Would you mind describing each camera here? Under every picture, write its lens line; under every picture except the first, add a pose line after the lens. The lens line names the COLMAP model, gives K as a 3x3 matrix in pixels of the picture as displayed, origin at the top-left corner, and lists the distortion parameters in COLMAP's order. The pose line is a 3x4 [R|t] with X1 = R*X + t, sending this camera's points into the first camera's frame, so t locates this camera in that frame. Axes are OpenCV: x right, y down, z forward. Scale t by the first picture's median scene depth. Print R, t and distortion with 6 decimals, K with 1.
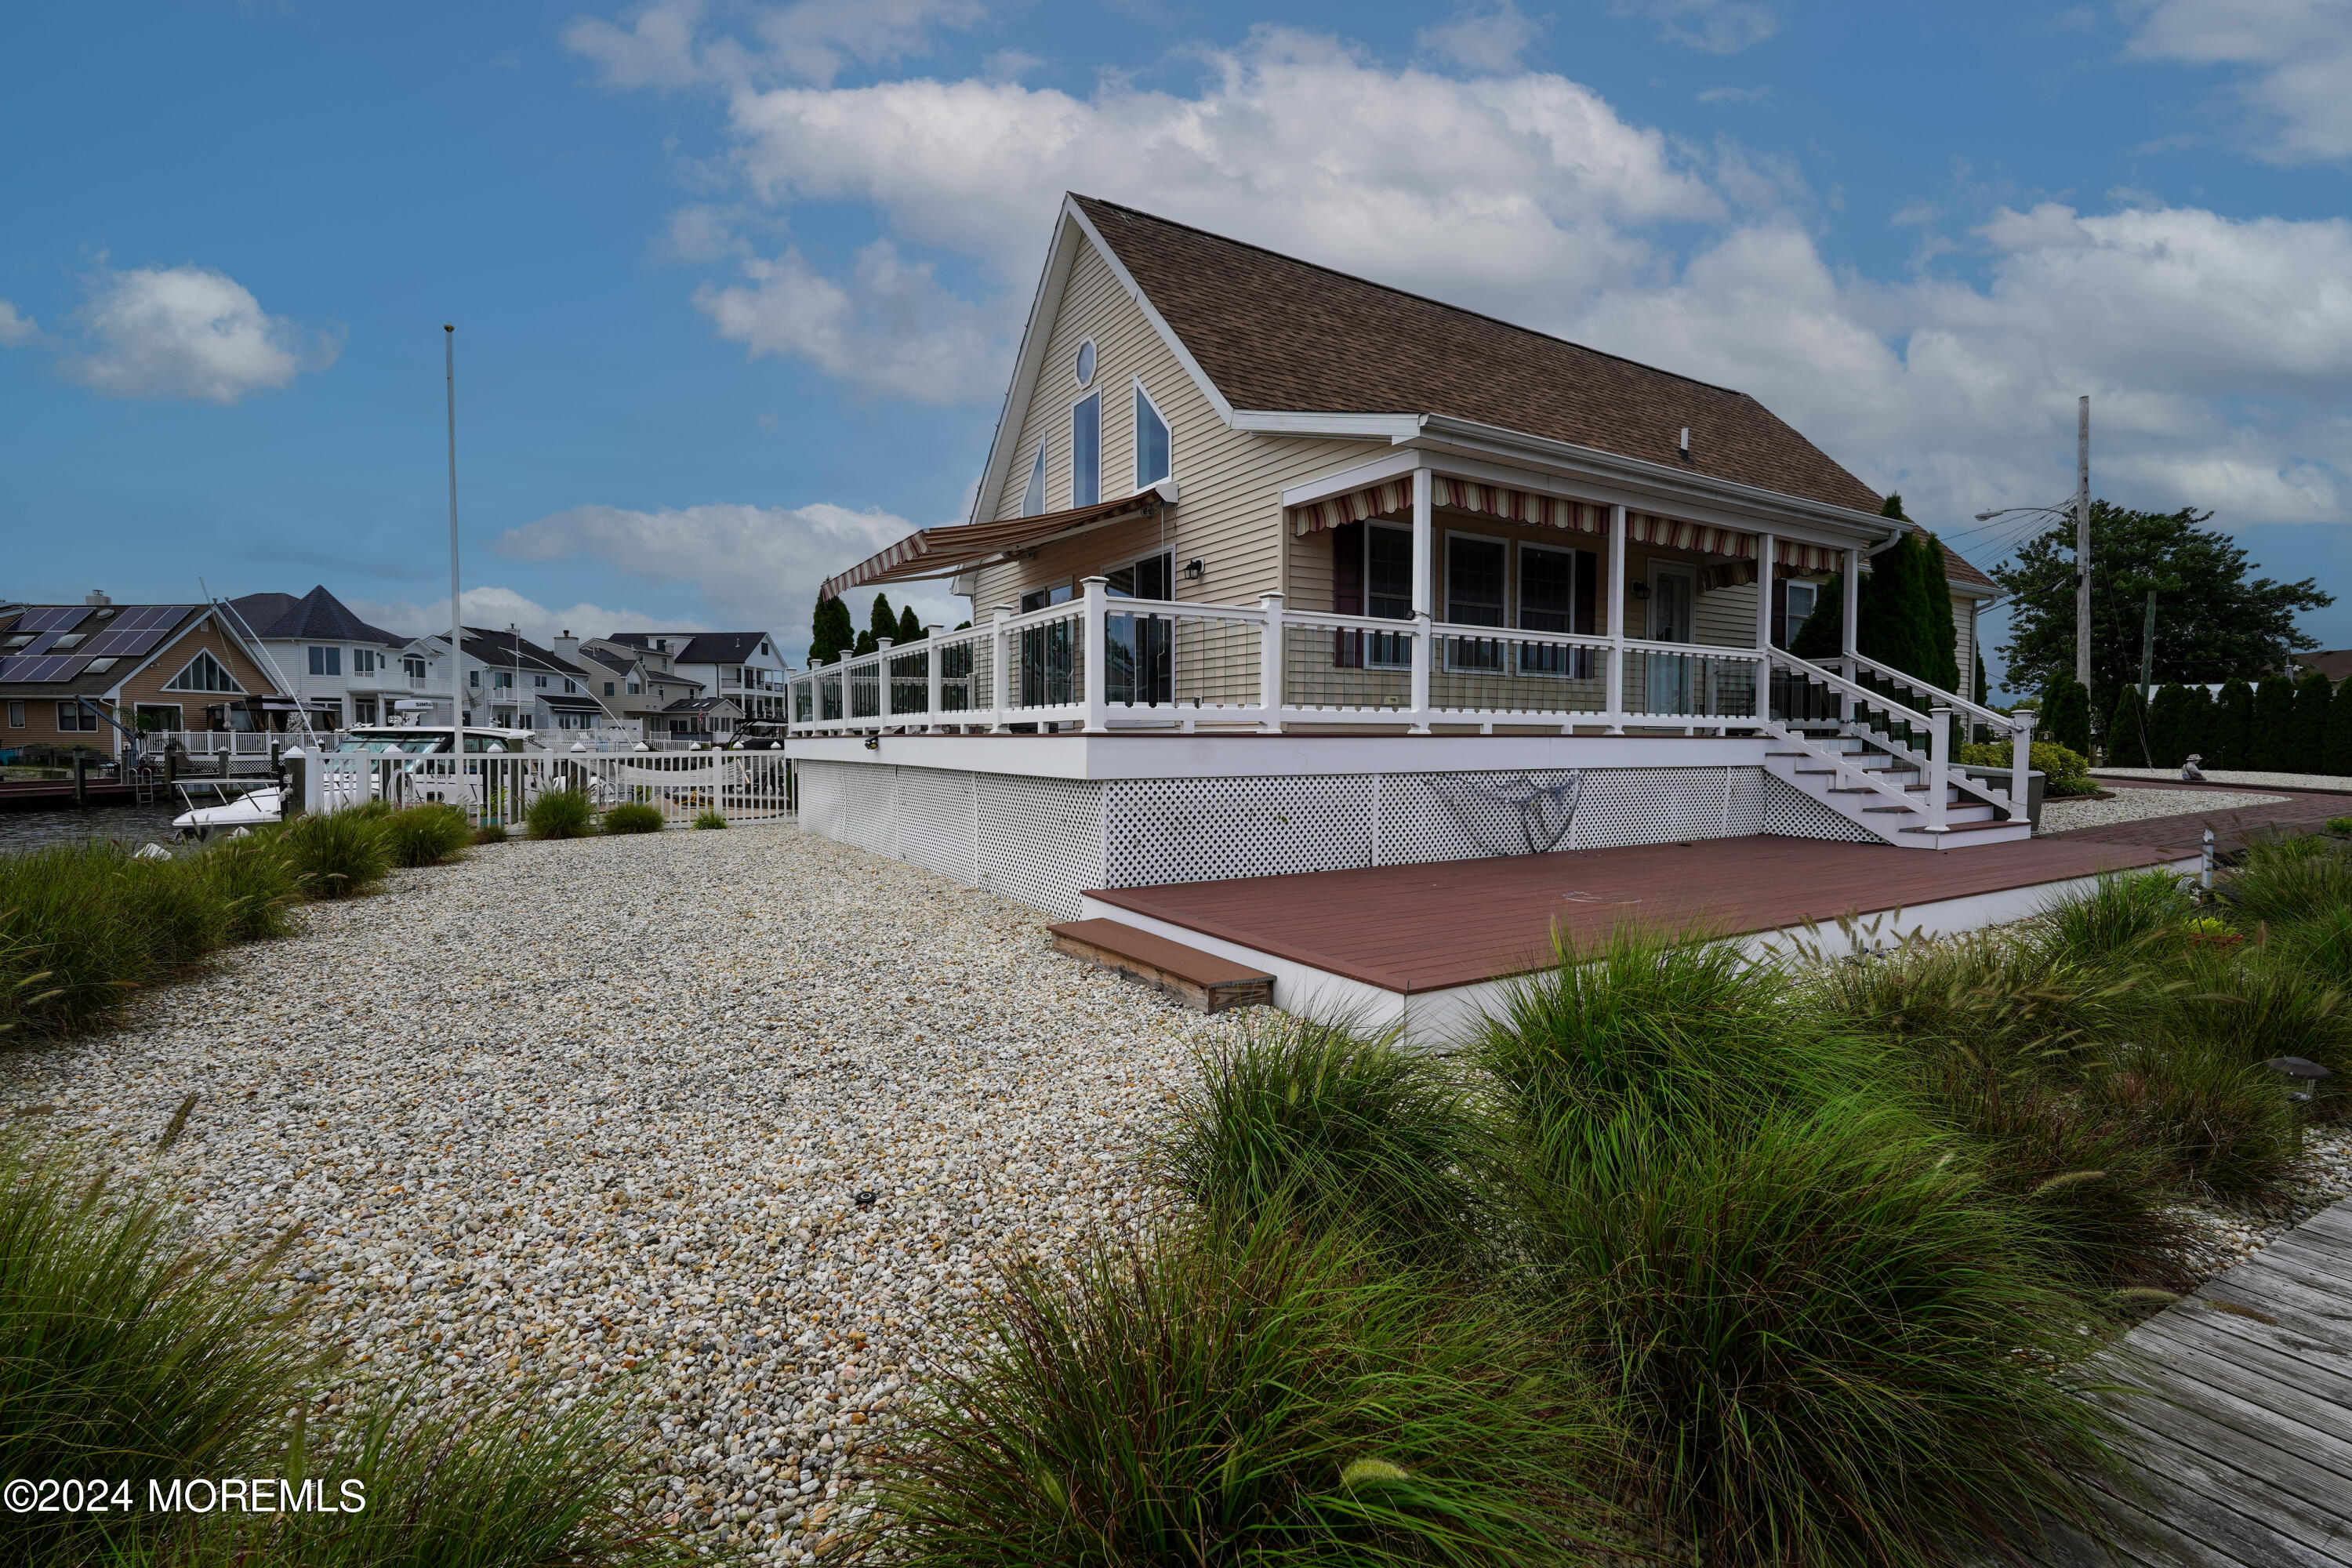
lens RADIAL K [[1039.1, 0, 1171.0], [0, 1039.1, 779.9], [0, 0, 1]] dist [-0.019364, 0.011548]
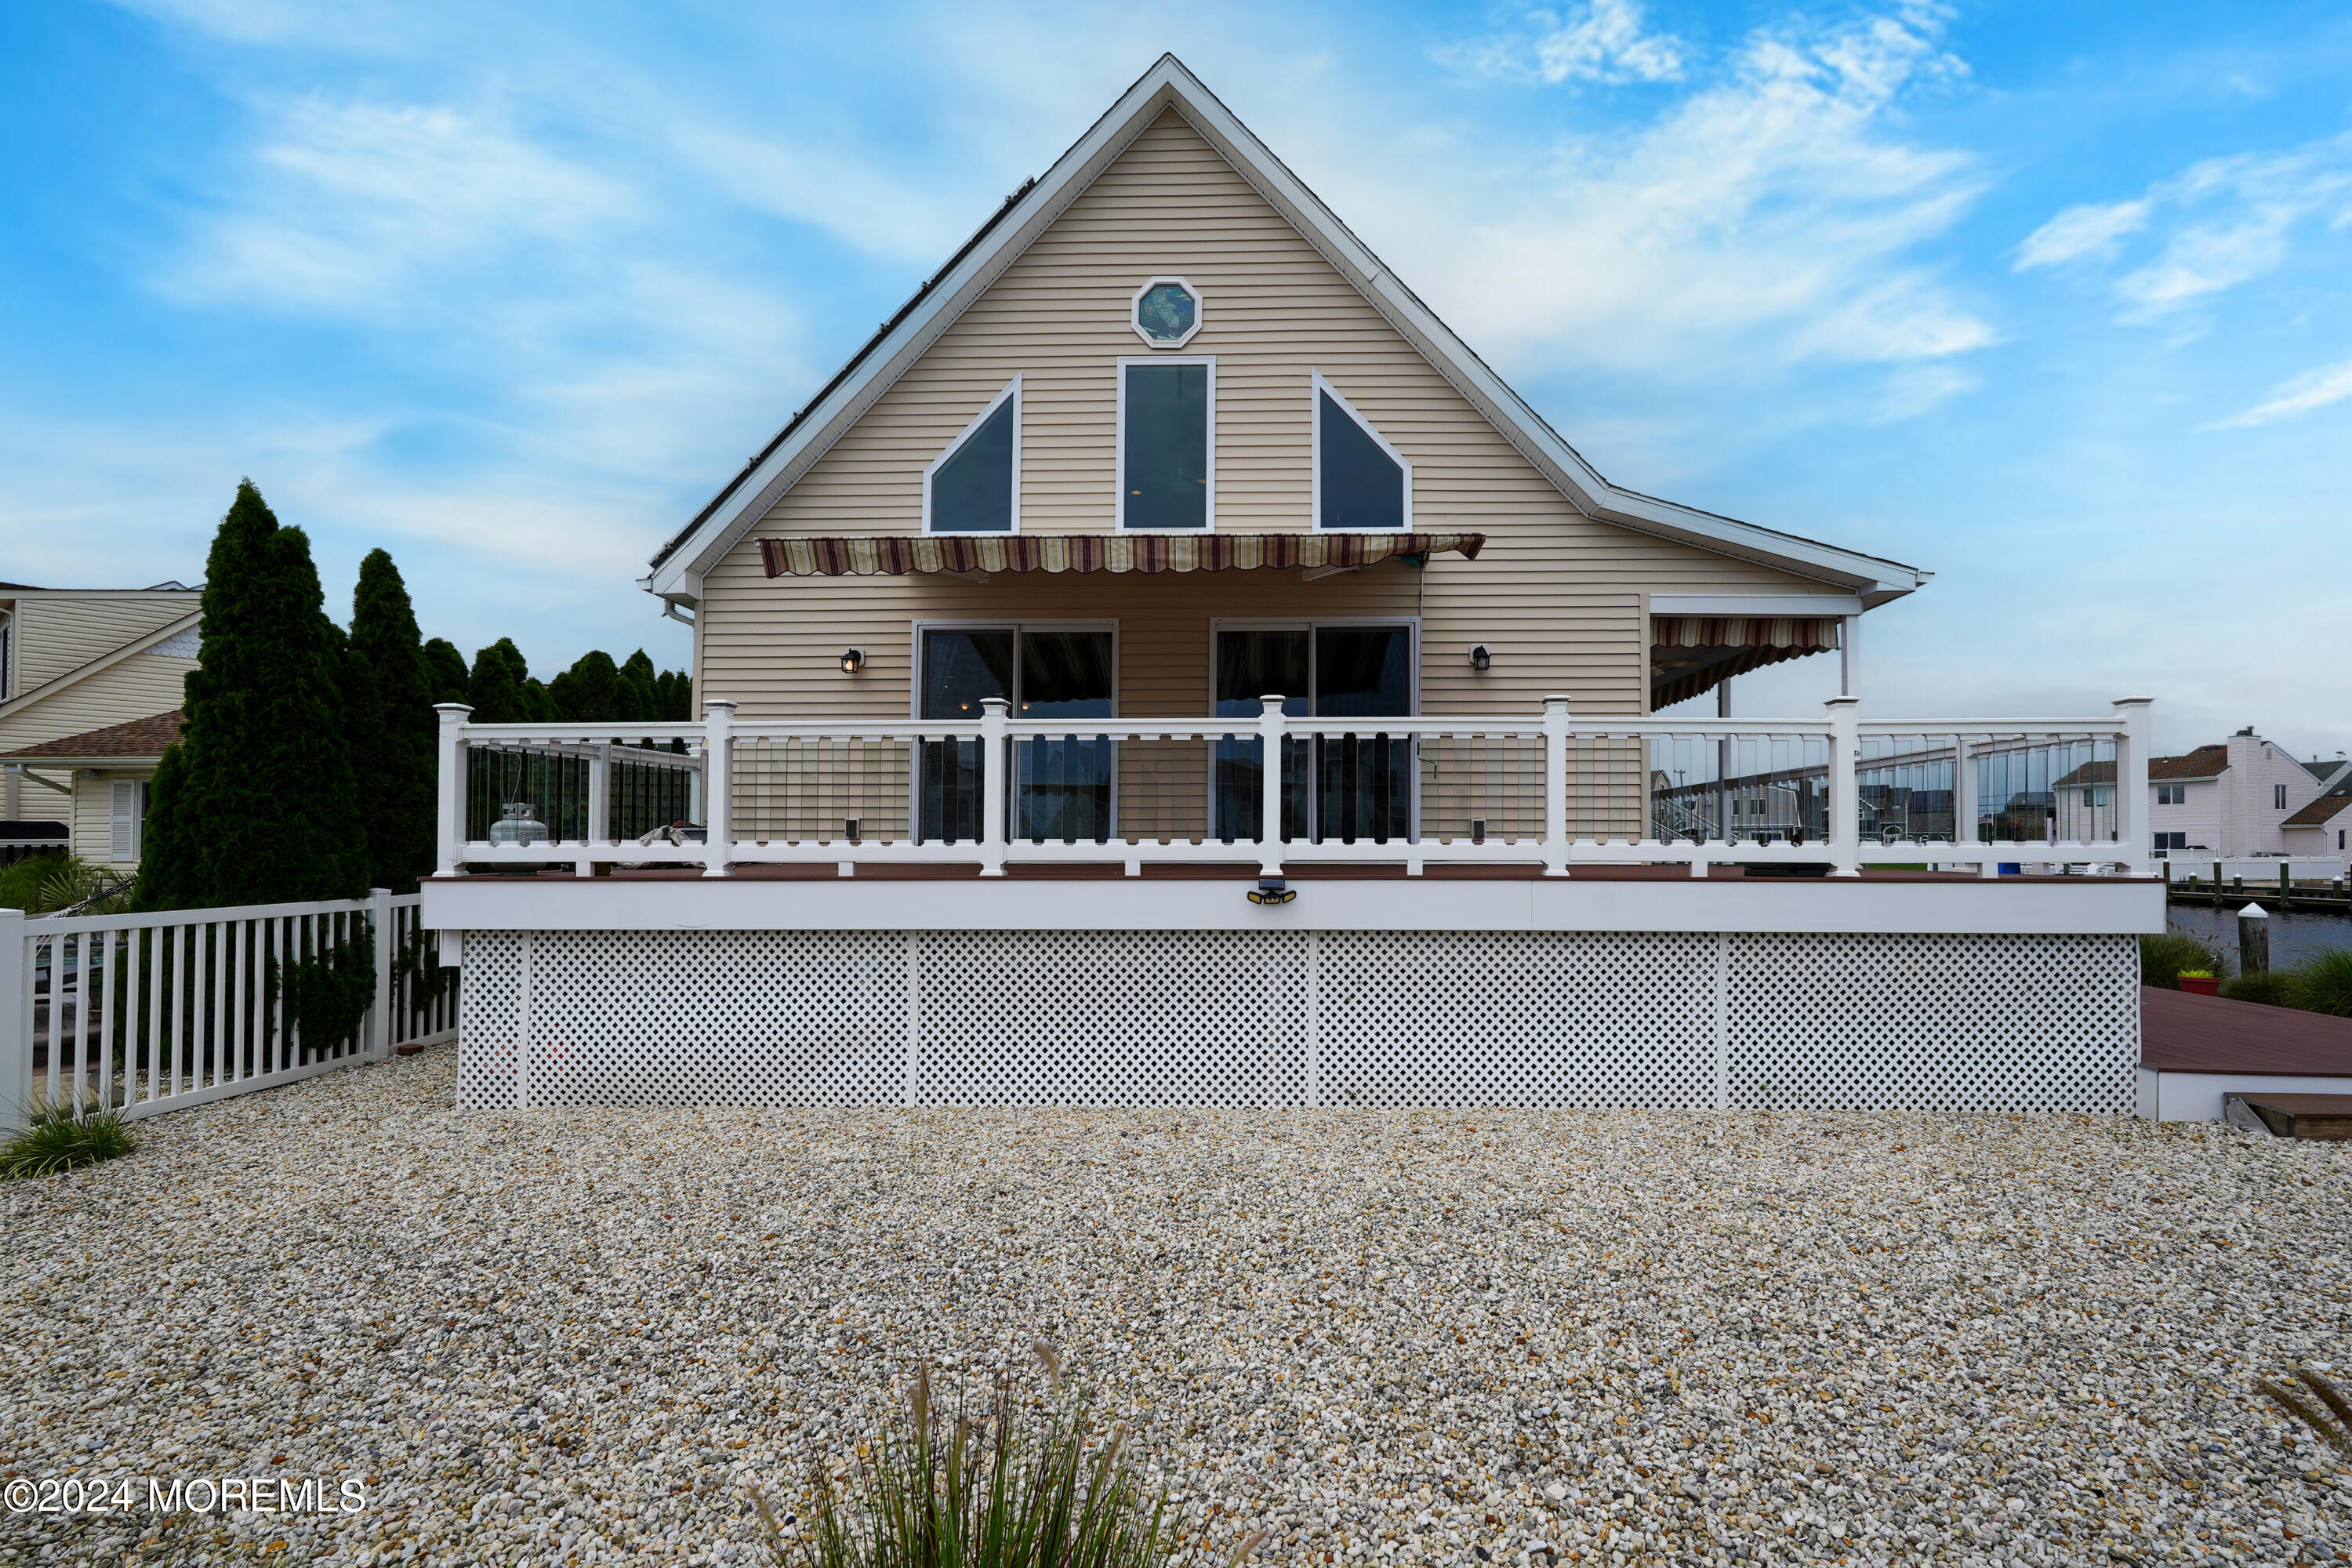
lens RADIAL K [[1065.2, 0, 1238.9], [0, 1065.2, 827.7], [0, 0, 1]] dist [-0.021799, 0.011881]
pose [[0.538014, 0.016055, 0.842783, -0.765377], [0.032933, 0.998655, -0.040048, -0.048221], [-0.842293, 0.049301, 0.536761, 0.738126]]
